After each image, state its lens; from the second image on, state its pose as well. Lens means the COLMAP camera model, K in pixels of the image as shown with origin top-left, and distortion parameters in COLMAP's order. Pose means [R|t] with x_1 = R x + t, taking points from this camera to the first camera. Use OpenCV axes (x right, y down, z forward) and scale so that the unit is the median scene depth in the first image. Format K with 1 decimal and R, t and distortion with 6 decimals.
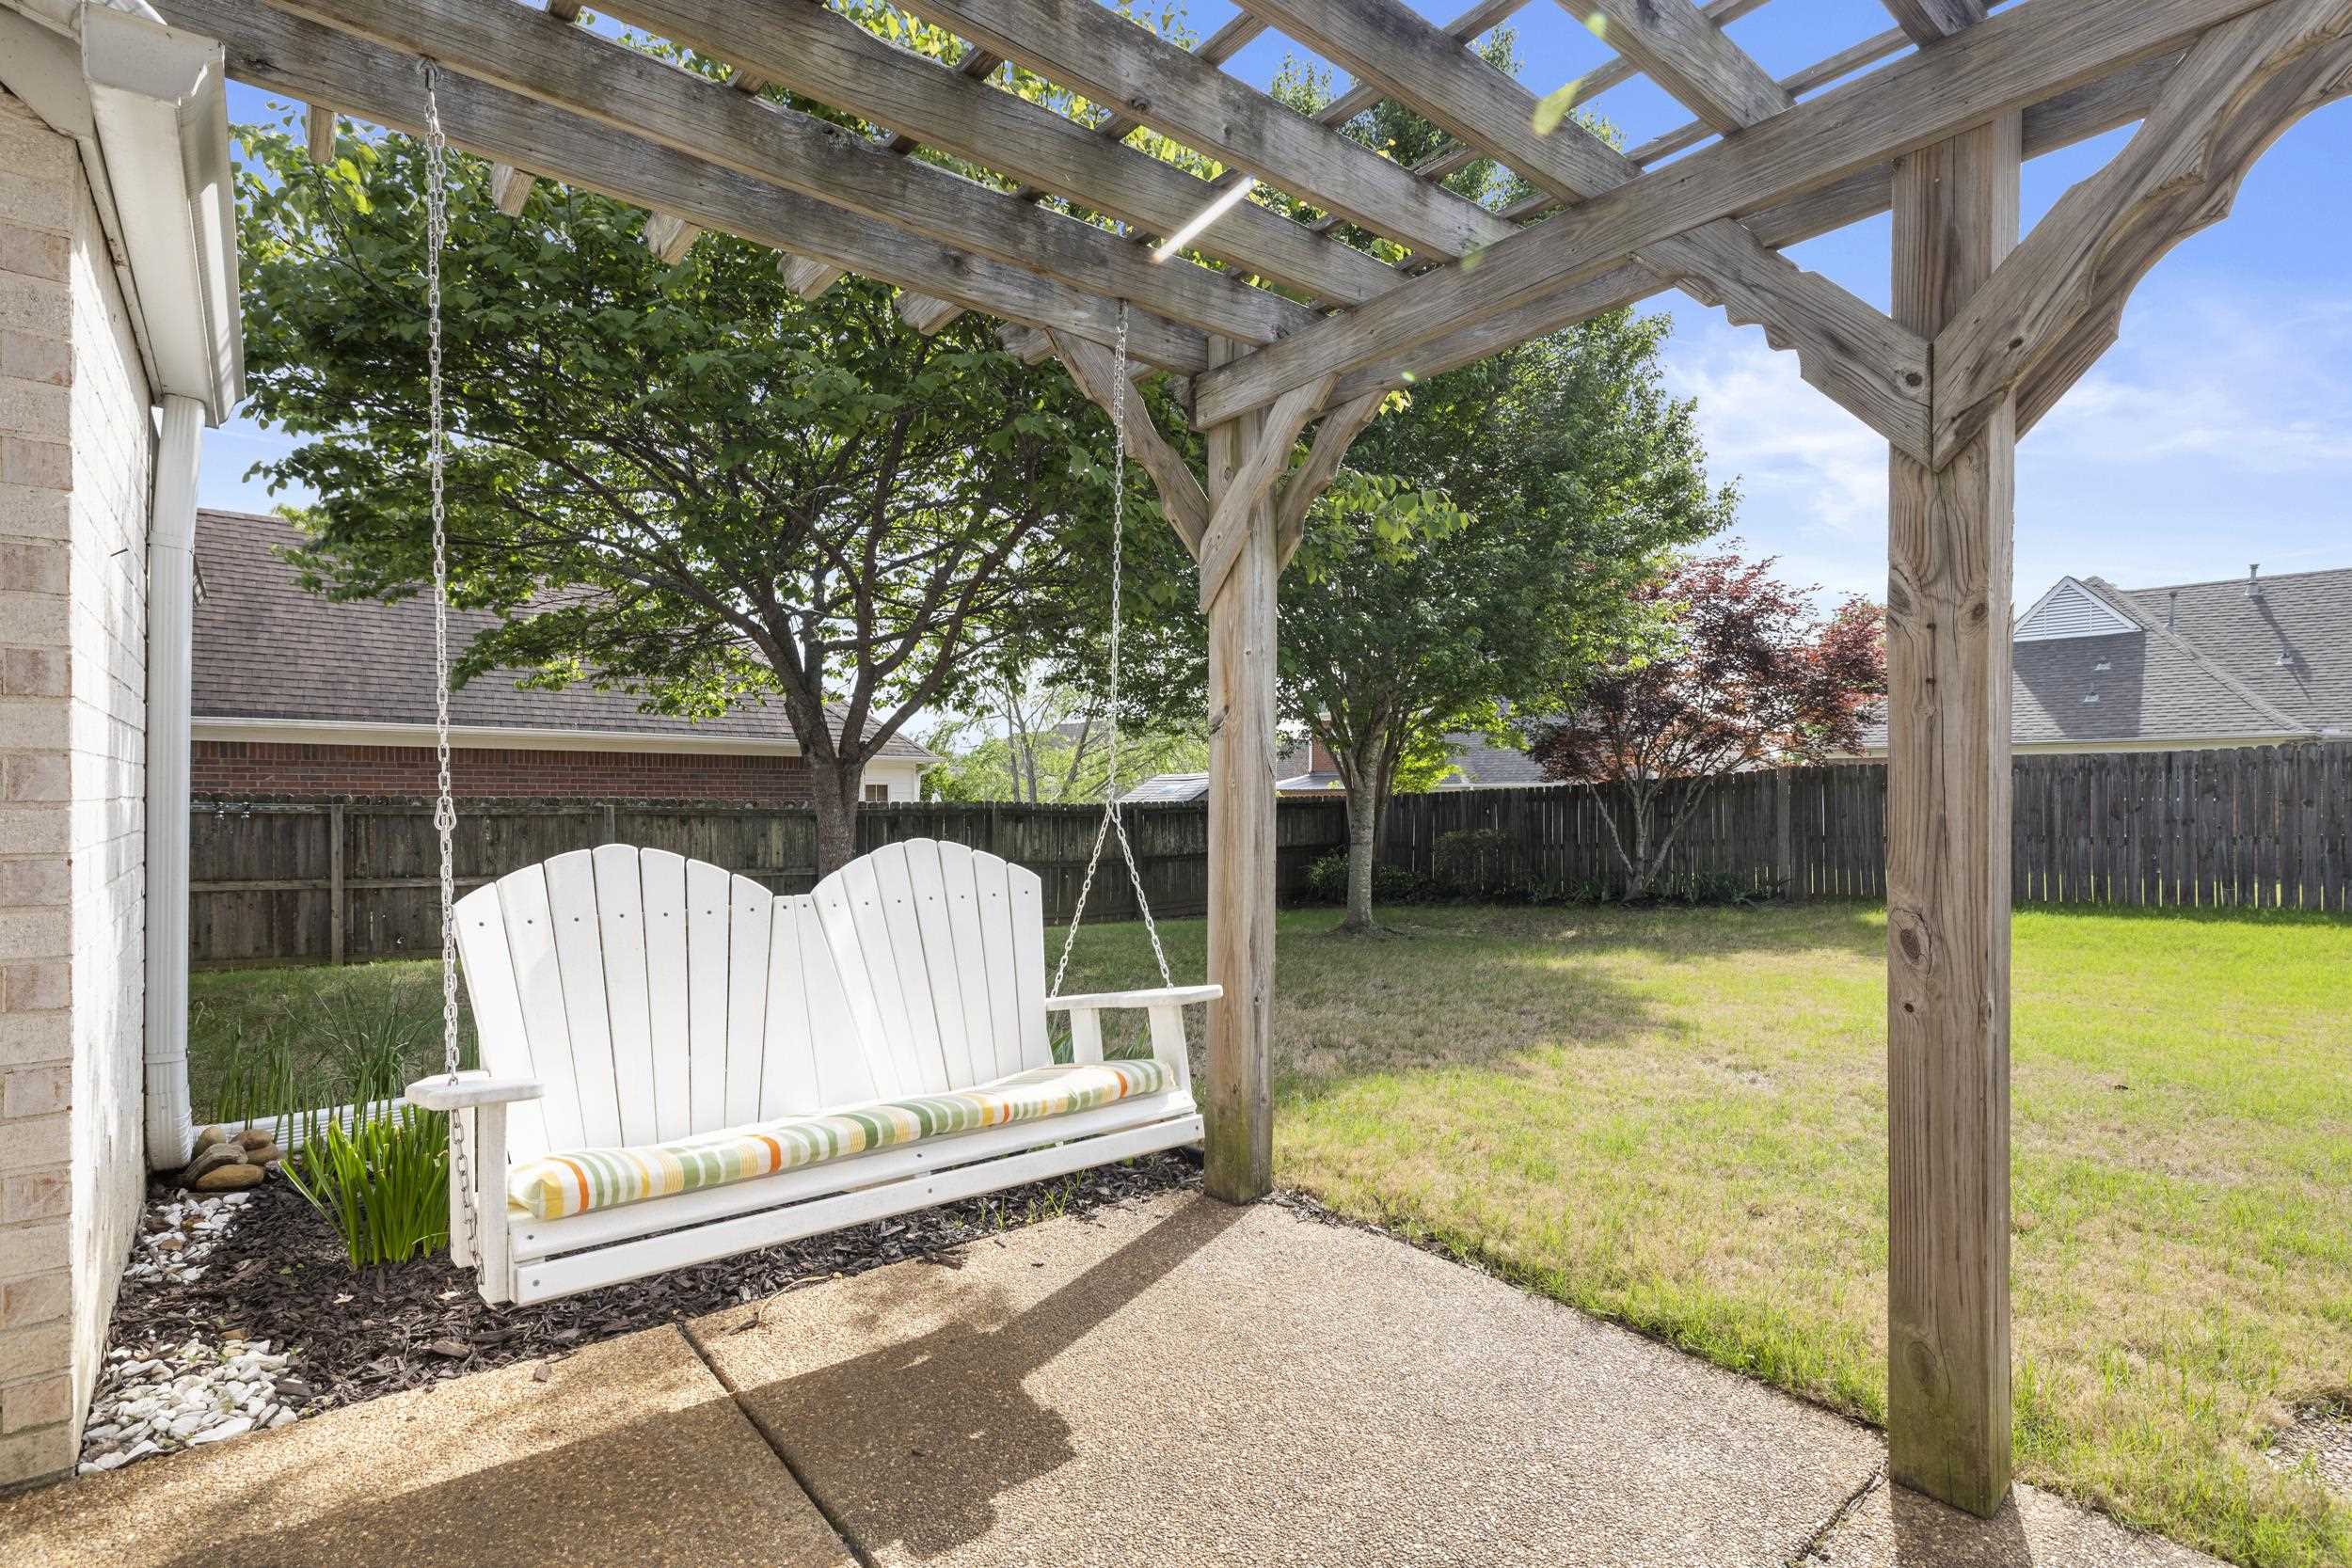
lens RADIAL K [[1132.3, 0, 1176.0], [0, 1132.3, 784.0], [0, 0, 1]] dist [0.001874, -0.000008]
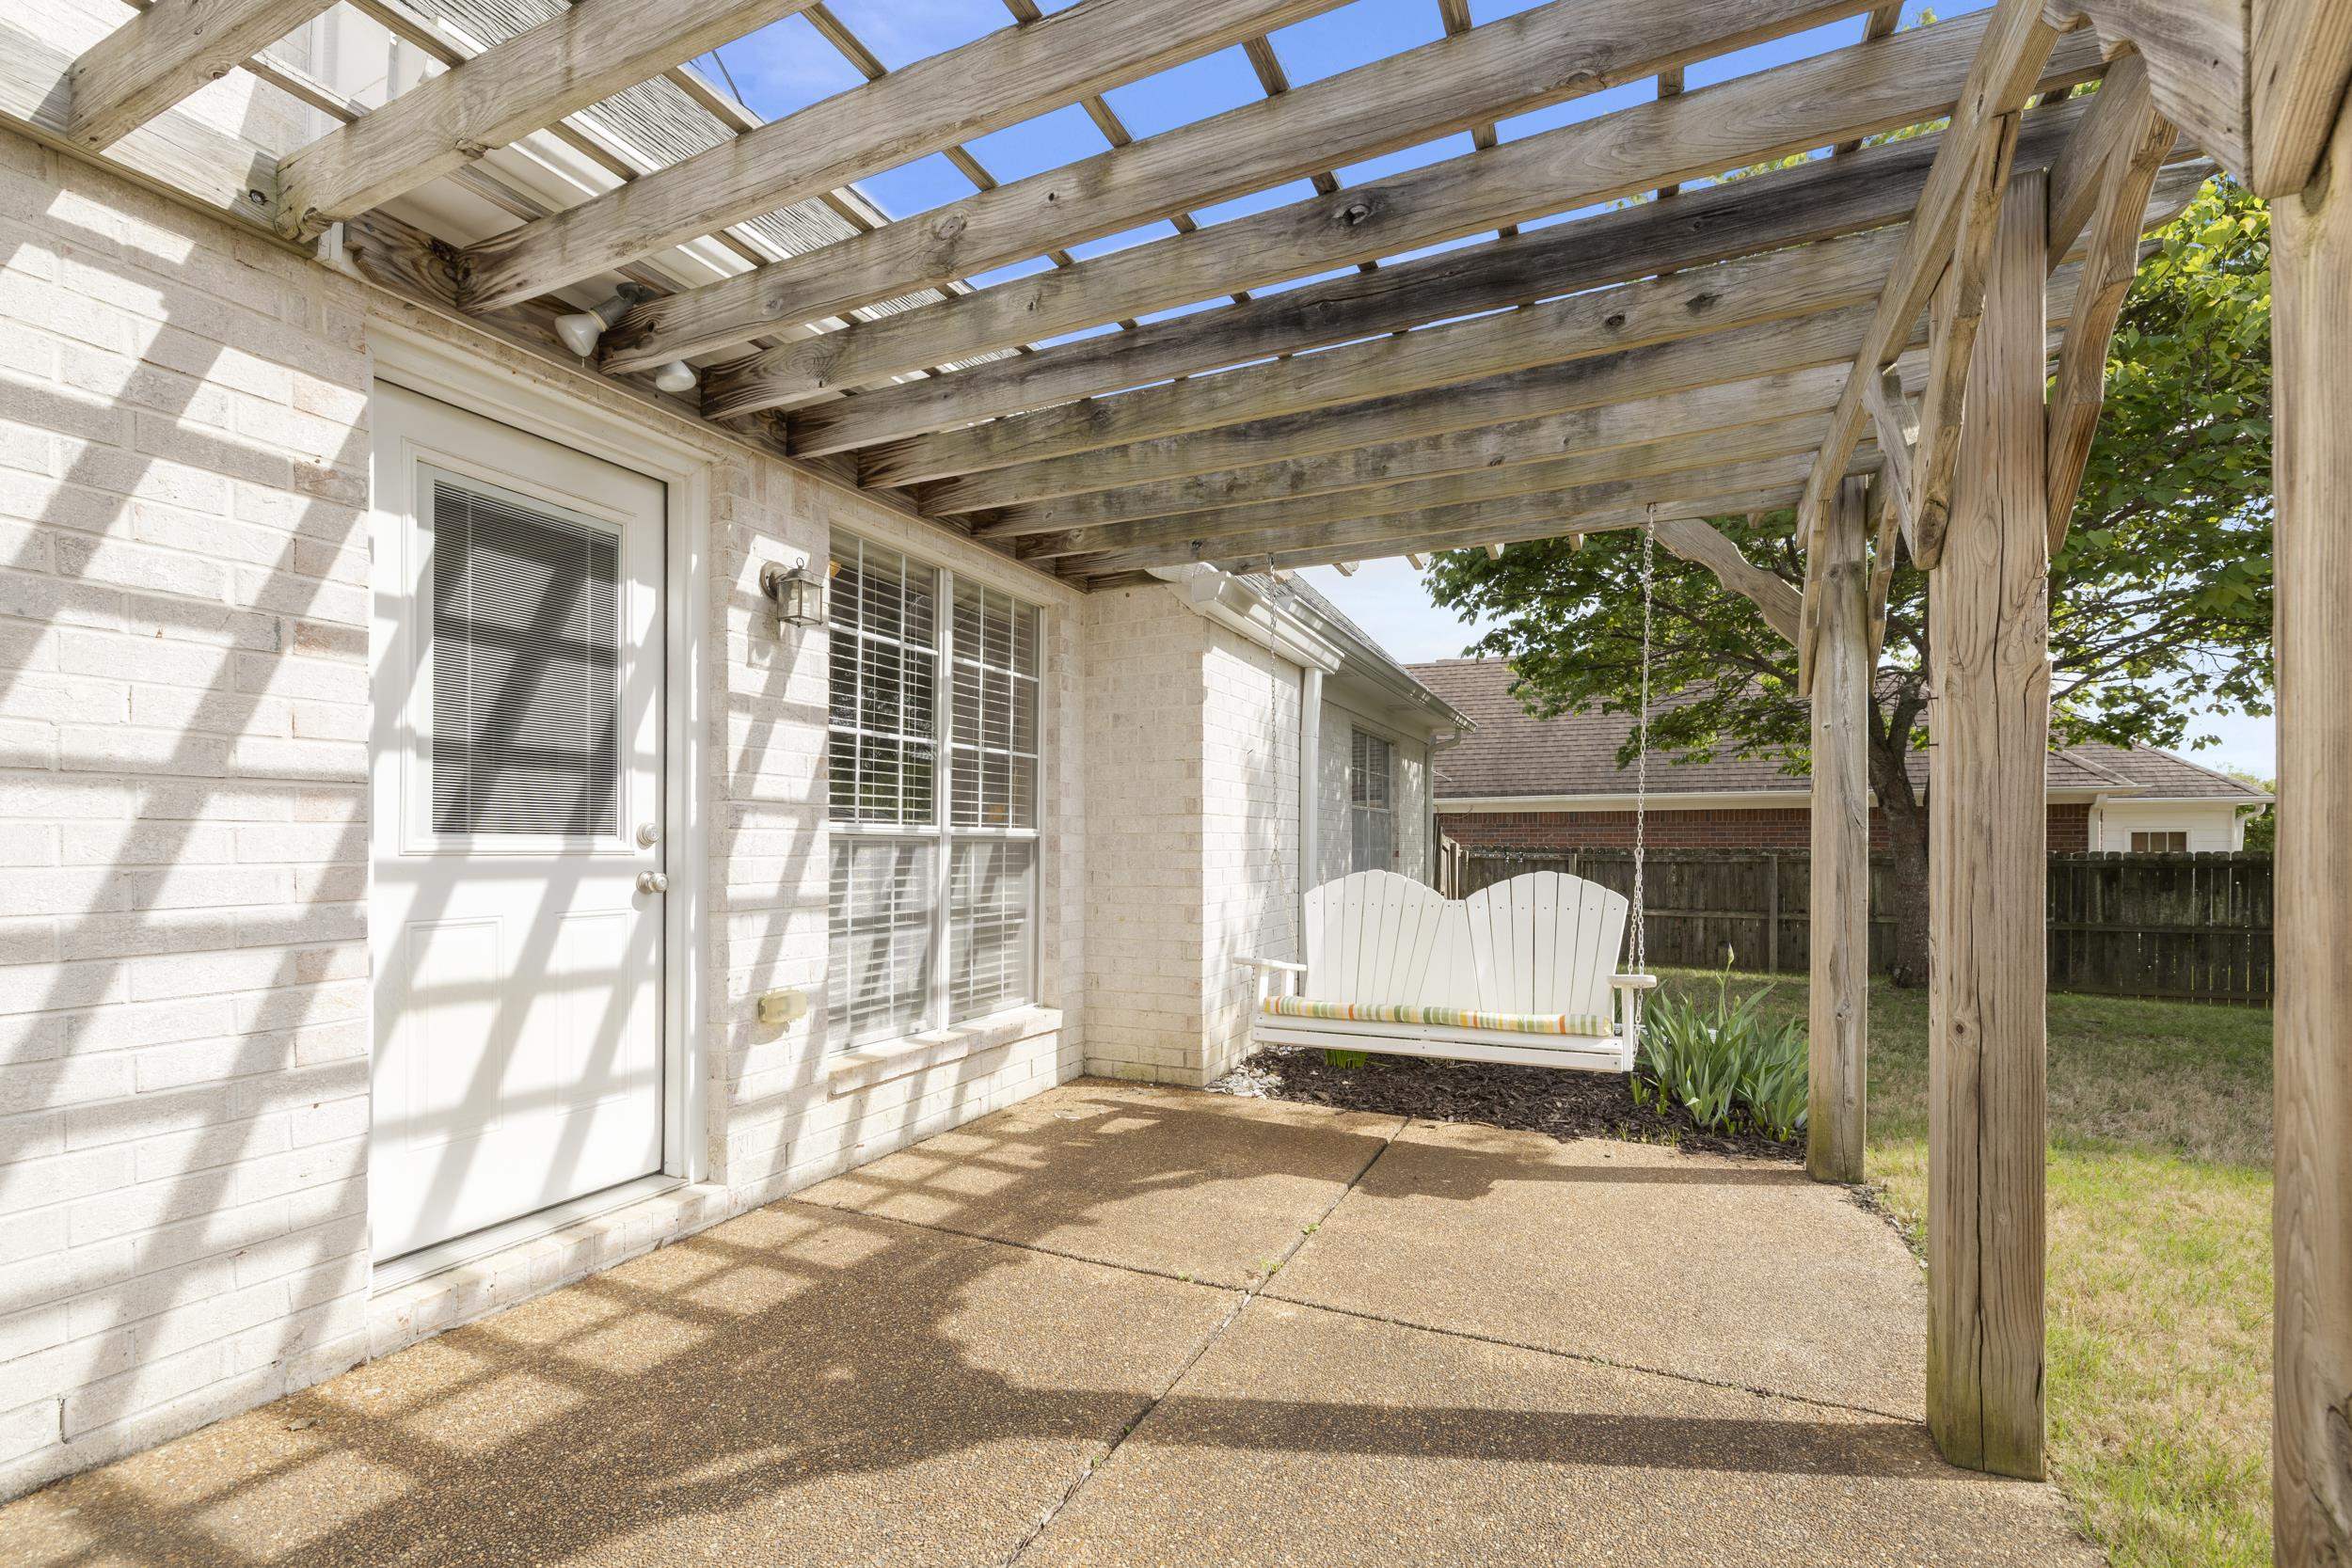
lens RADIAL K [[1038.8, 0, 1168.4], [0, 1038.8, 848.3], [0, 0, 1]] dist [-0.000184, -0.000024]
pose [[0.427925, -0.003246, -0.903809, 0.804970], [0.013417, 0.999906, 0.002761, 0.003118], [0.903715, -0.013308, 0.427928, -0.101792]]
